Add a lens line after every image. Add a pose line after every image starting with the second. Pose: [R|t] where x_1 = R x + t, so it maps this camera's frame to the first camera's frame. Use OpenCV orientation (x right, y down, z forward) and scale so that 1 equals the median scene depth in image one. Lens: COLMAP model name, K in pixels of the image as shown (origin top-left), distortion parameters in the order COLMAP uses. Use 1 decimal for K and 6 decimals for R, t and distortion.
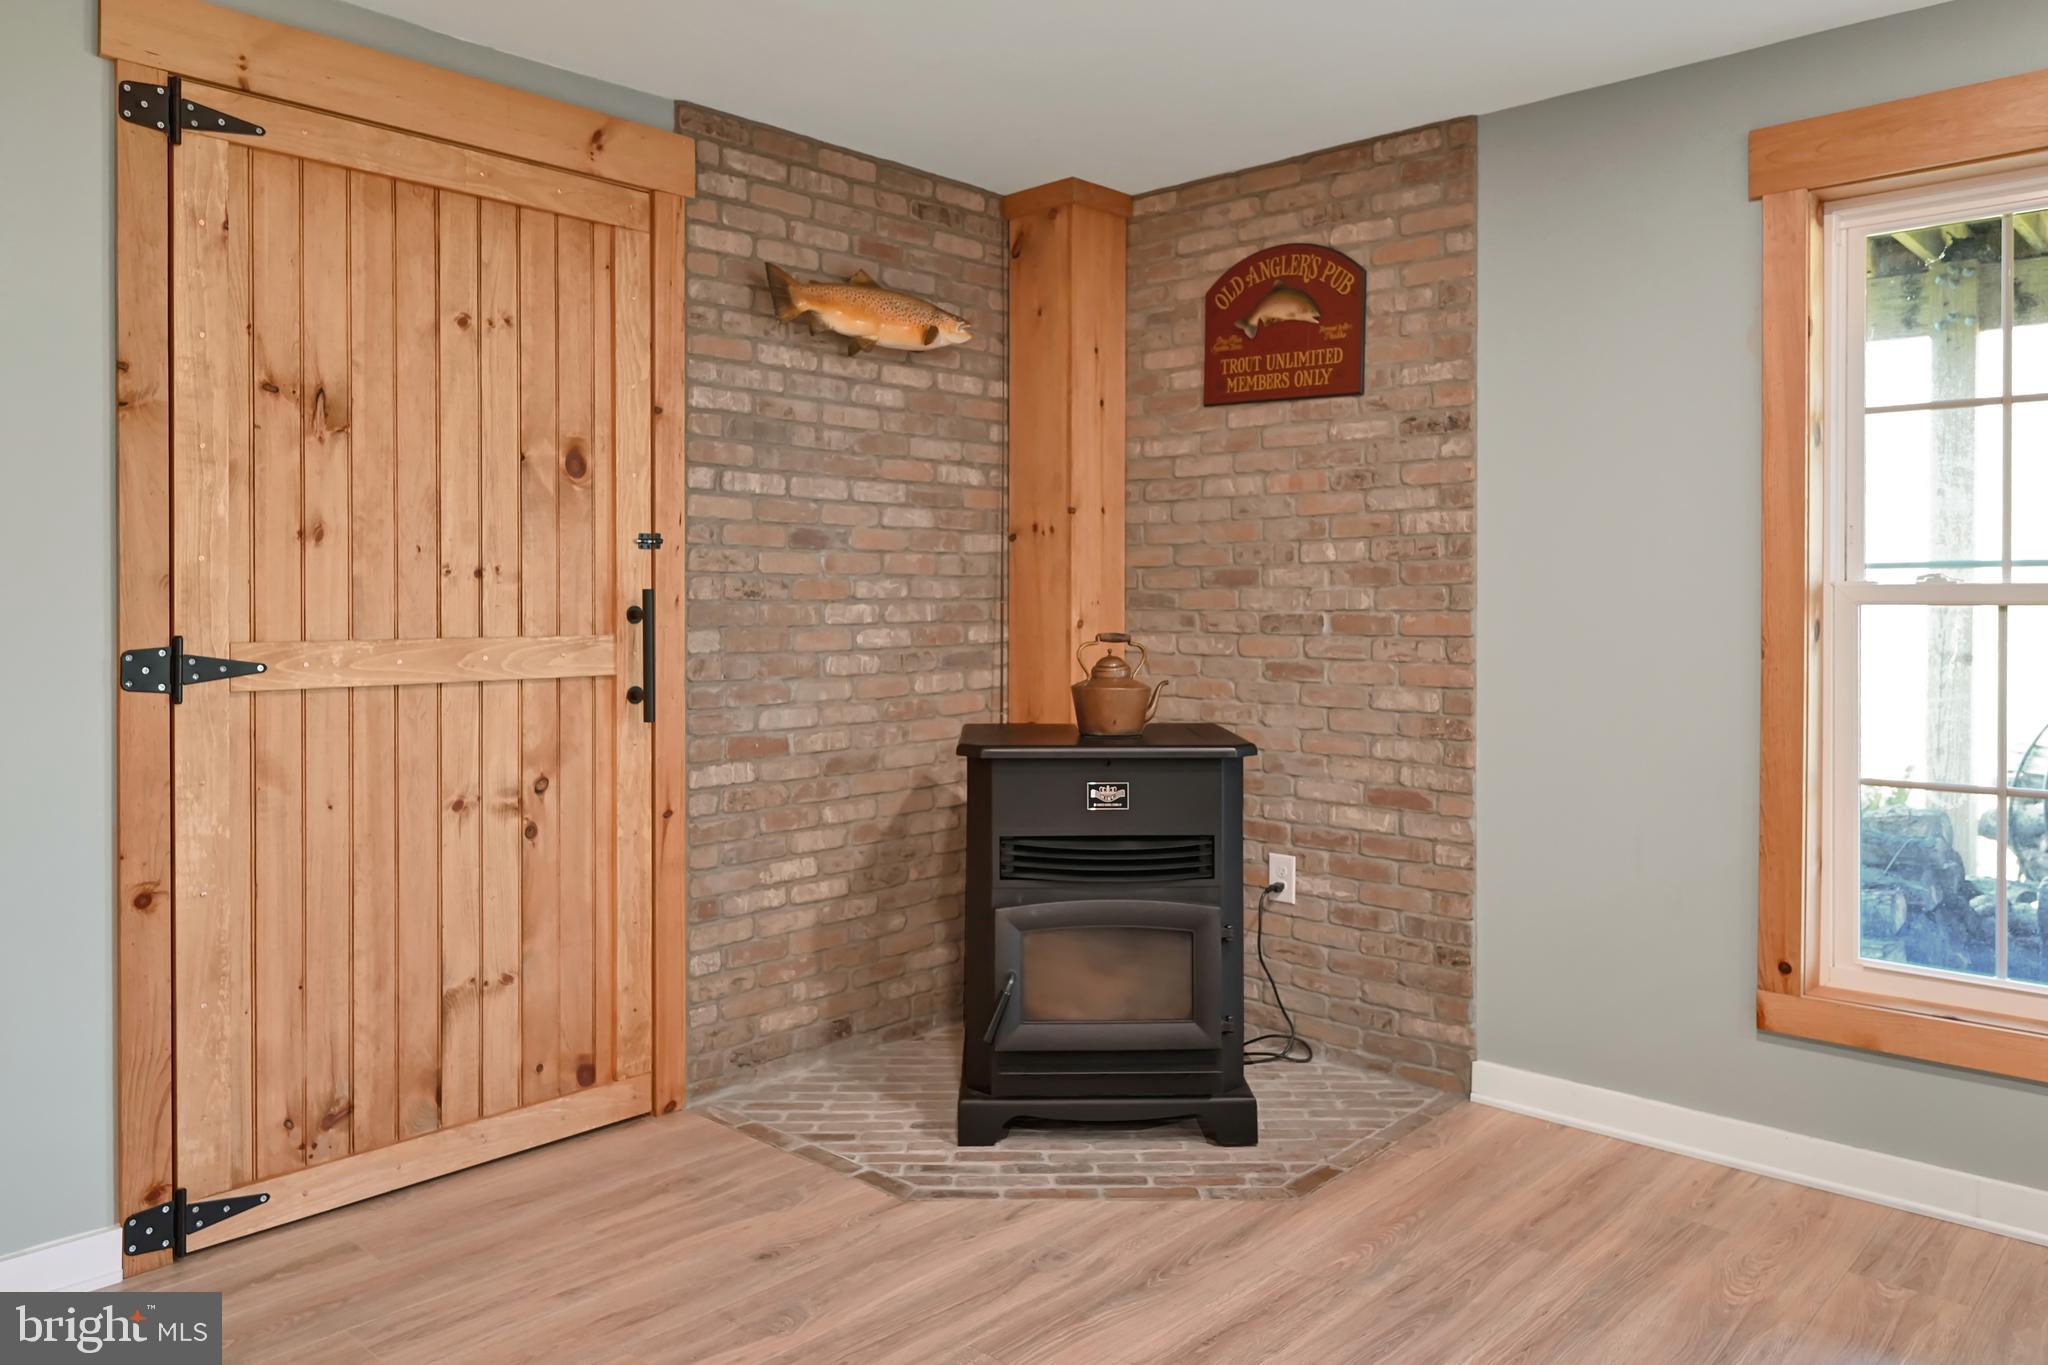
lens RADIAL K [[1437.9, 0, 1037.0], [0, 1437.9, 594.1], [0, 0, 1]] dist [-0.000273, -0.000072]
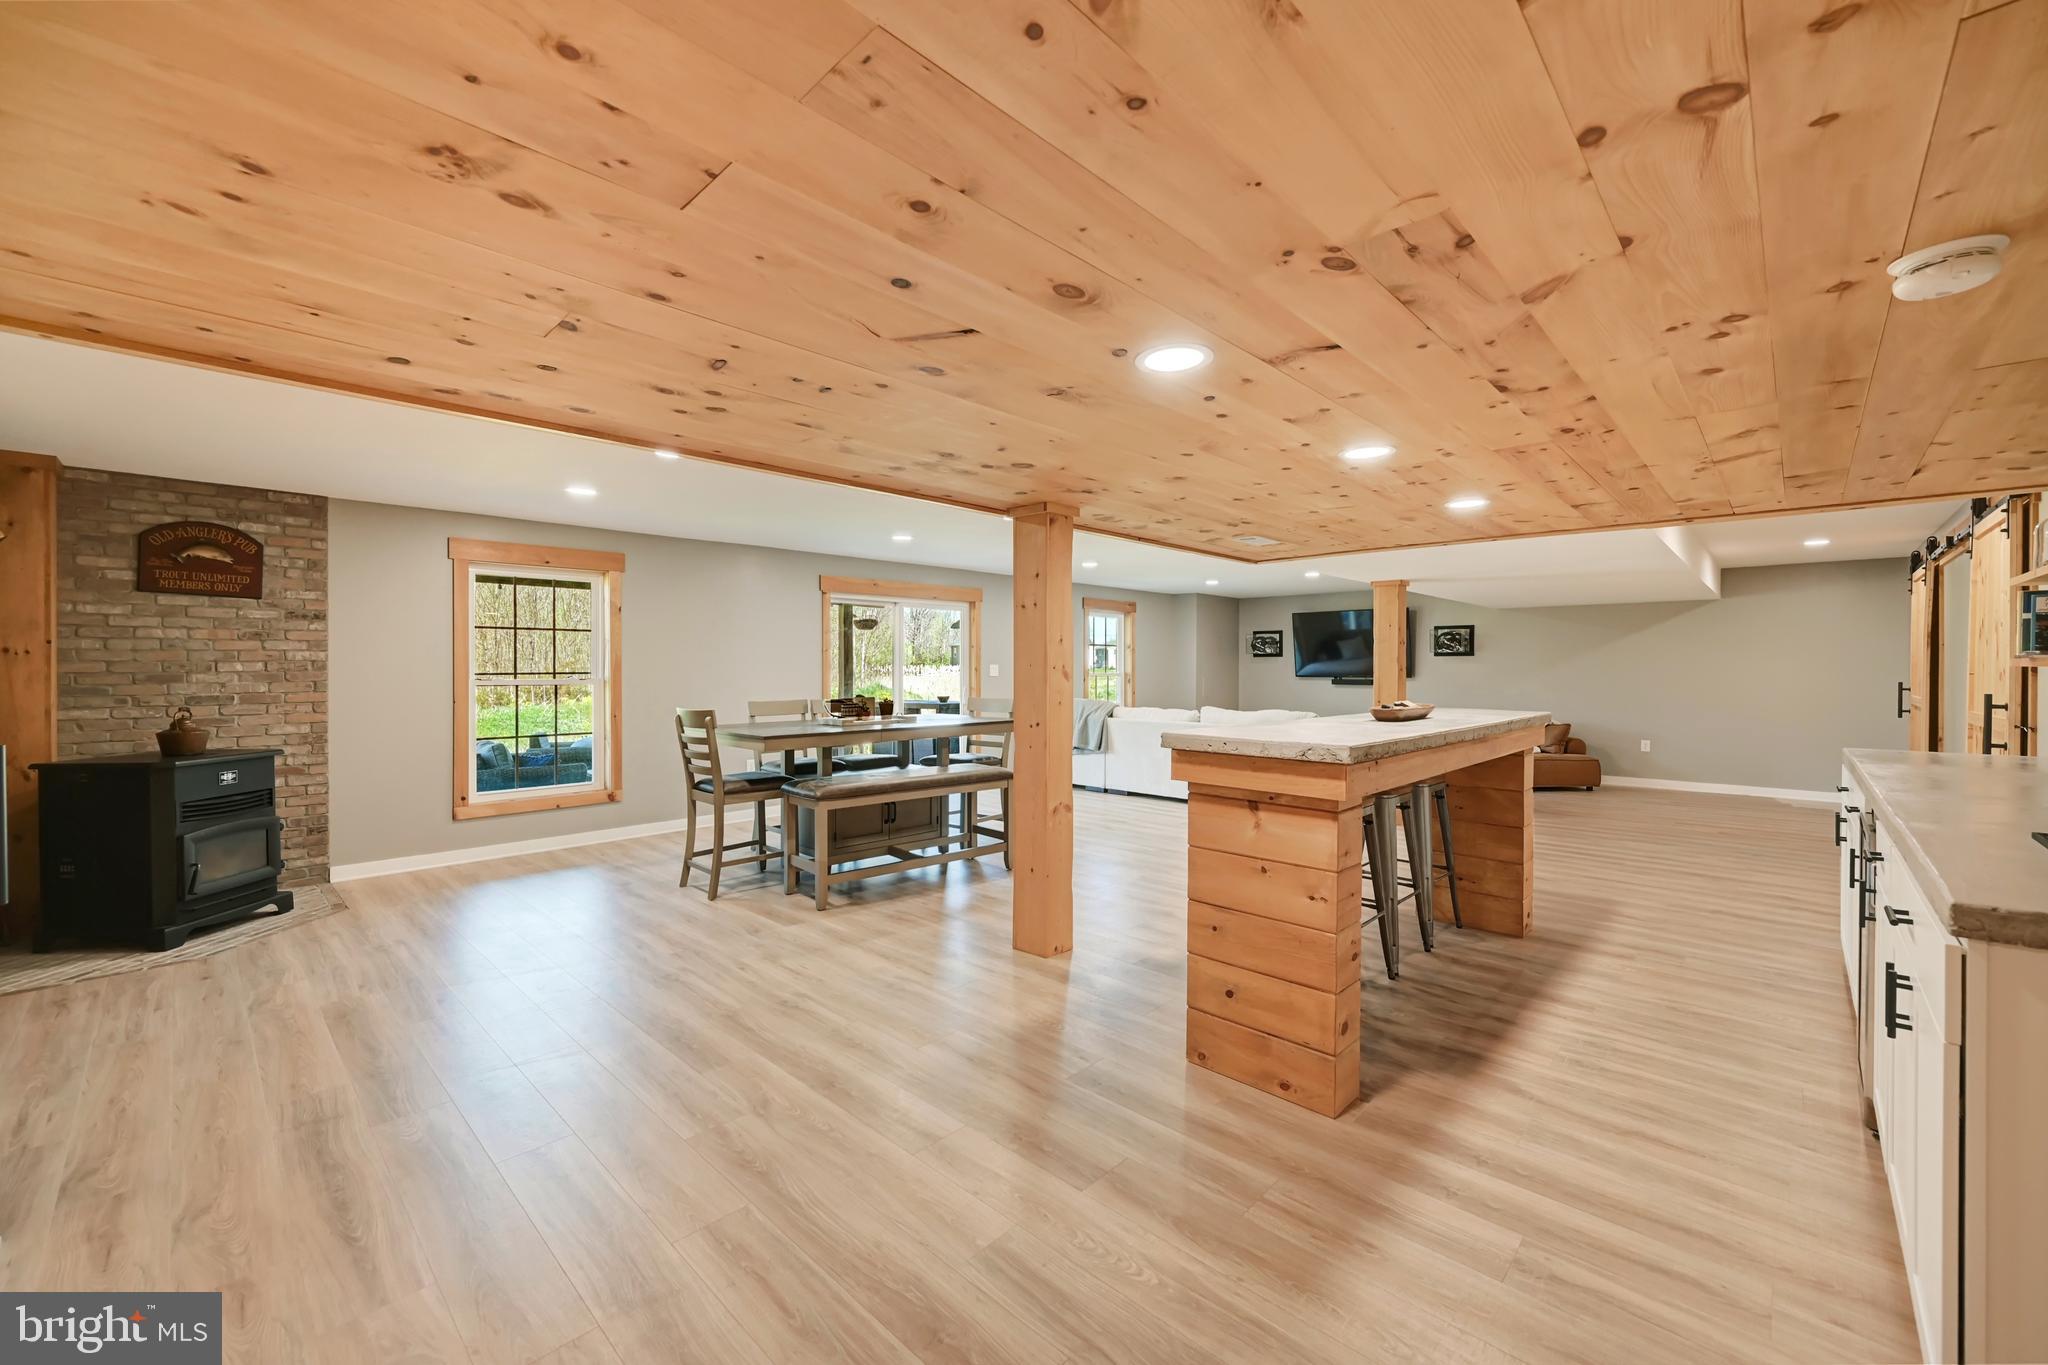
lens RADIAL K [[812.3, 0, 1025.3], [0, 812.3, 676.8], [0, 0, 1]] dist [0.000181, 0.000015]
pose [[0.012388, -0.009353, 0.999880, -1.059407], [0.001590, 0.999955, 0.009334, -0.024266], [-0.999922, 0.001475, 0.012402, -0.239175]]
